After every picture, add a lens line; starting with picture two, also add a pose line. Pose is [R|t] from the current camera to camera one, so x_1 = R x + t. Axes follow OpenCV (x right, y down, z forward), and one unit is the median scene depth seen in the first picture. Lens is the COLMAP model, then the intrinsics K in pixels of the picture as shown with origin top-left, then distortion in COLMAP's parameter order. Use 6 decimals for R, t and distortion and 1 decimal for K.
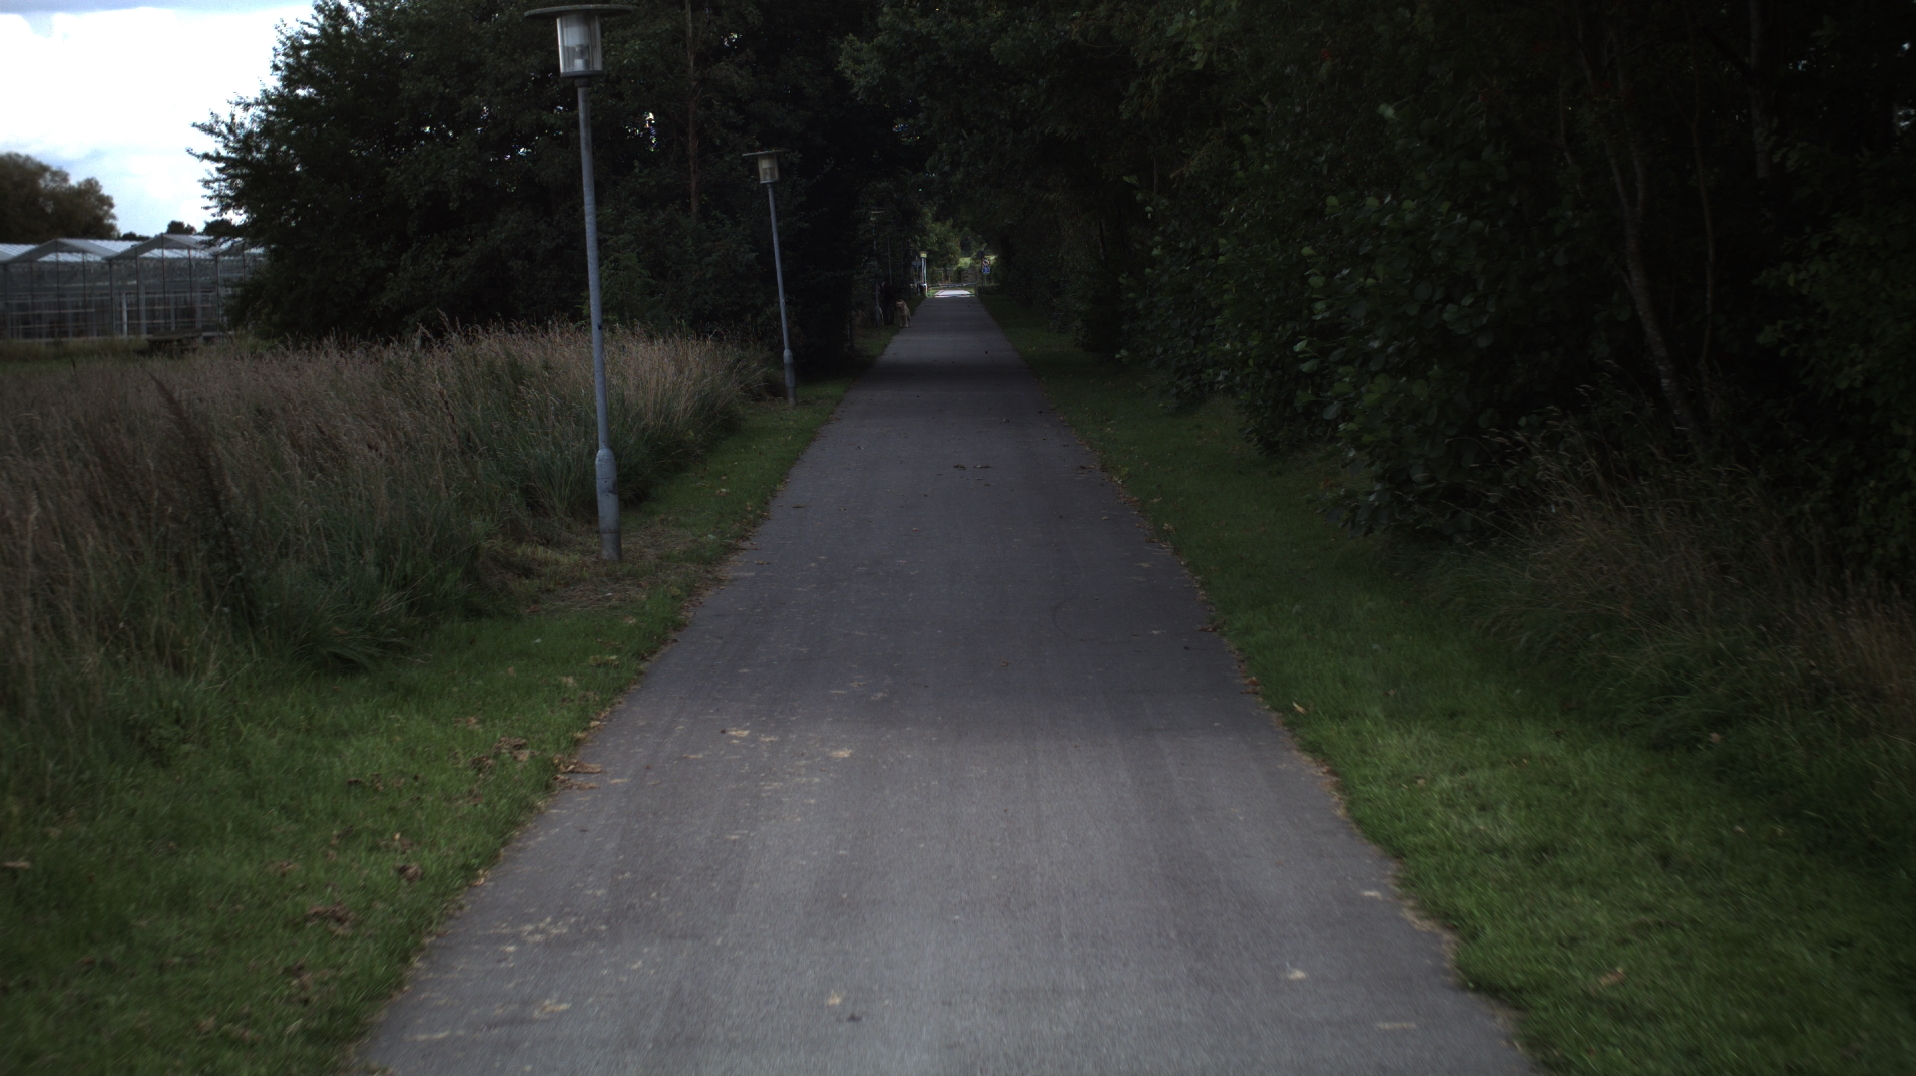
lens RADIAL K [[10835.4, 0, 957.2], [0, 10835.4, 543.7], [0, 0, 1]] dist [-2.408743, 0.000000]
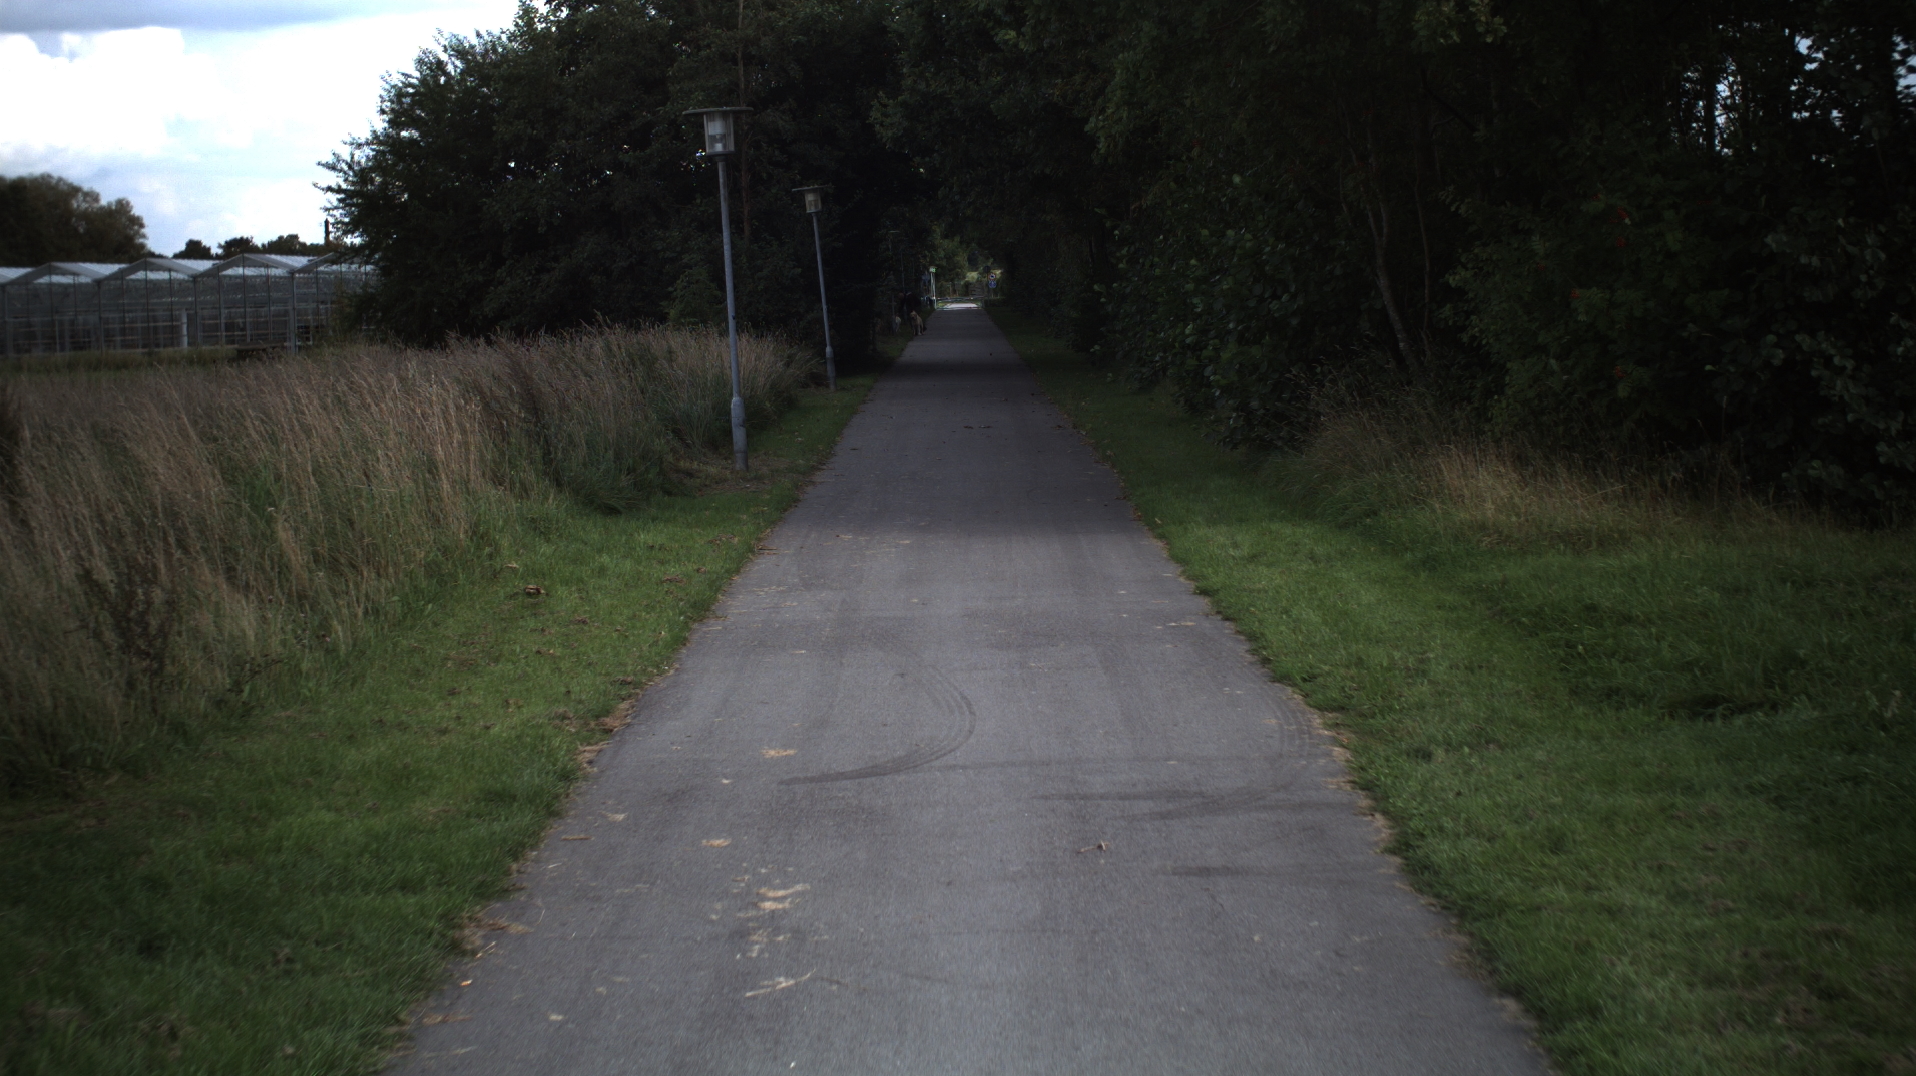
lens RADIAL K [[10831.6, 0, 955.1], [0, 10831.6, 533.2], [0, 0, 1]] dist [-2.423079, 0.000000]
pose [[0.999986, -0.005263, -0.000995, -0.000112], [0.005261, 0.999983, -0.002311, 0.005408], [0.001007, 0.002305, 0.999997, -0.203684]]
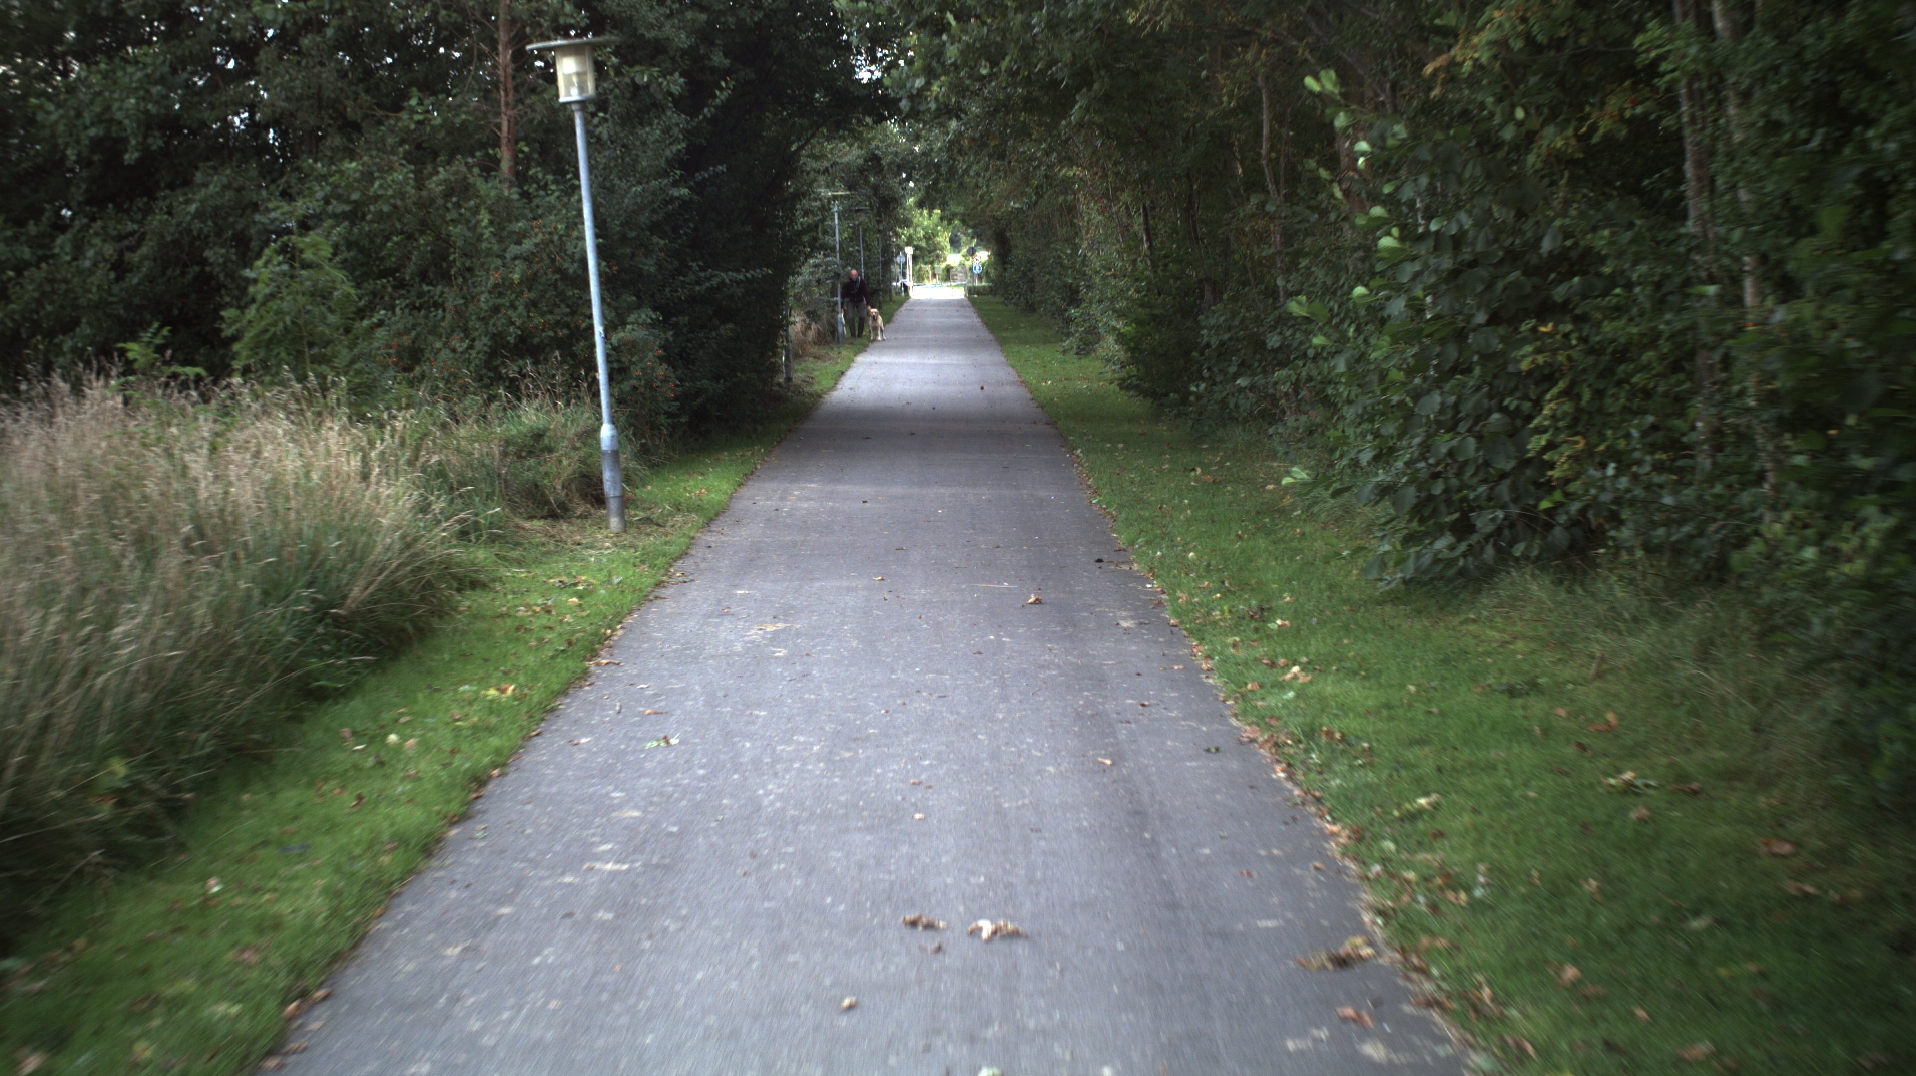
lens RADIAL K [[10835.4, 0, 945.0], [0, 10835.4, 527.8], [0, 0, 1]] dist [-2.408743, 0.000000]
pose [[0.999919, 0.012729, 0.000158, 0.000392], [-0.012728, 0.999918, -0.001182, -0.010550], [-0.000173, 0.001179, 0.999999, 0.405182]]
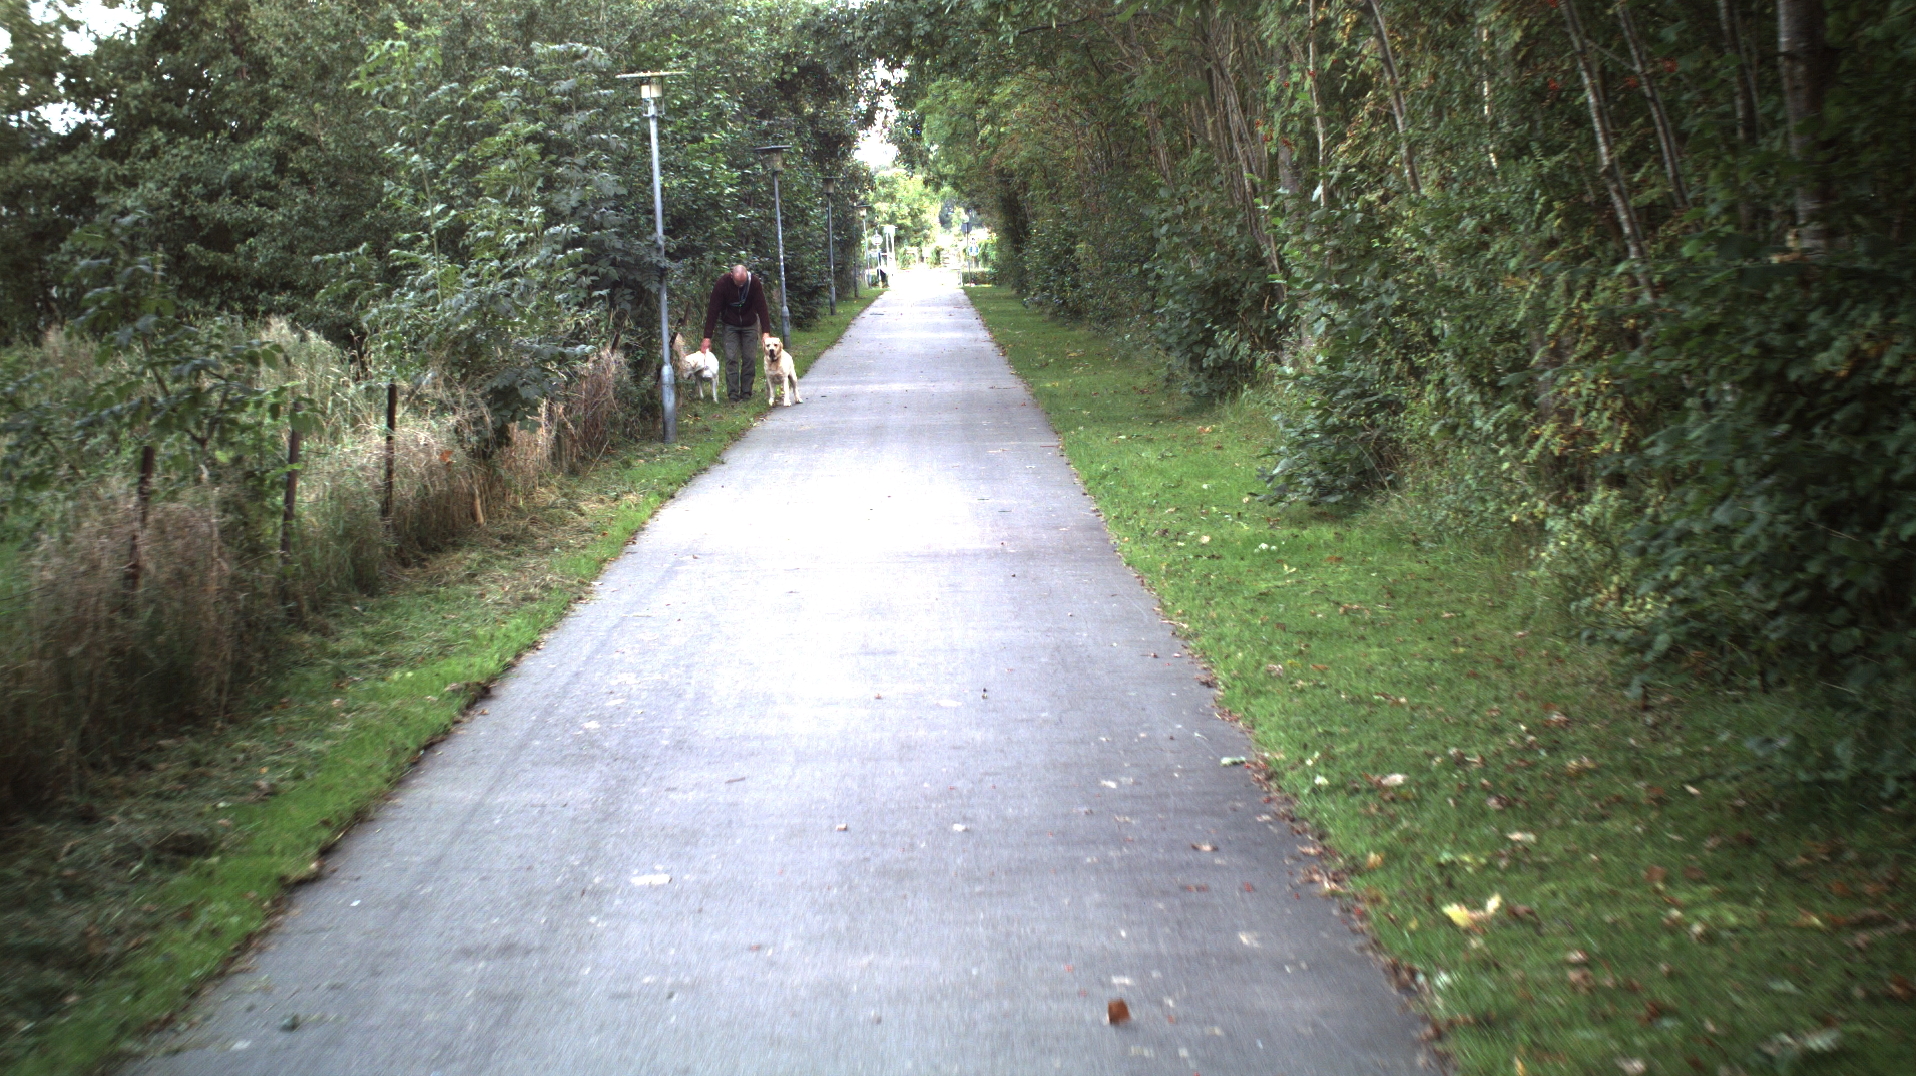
lens RADIAL K [[10835.4, 0, 960.4], [0, 10835.4, 528.1], [0, 0, 1]] dist [-2.408743, 0.000000]
pose [[0.999975, -0.006823, 0.001890, 0.001214], [0.006822, 0.999977, 0.000520, -0.030737], [-0.001894, -0.000508, 0.999998, 1.207635]]
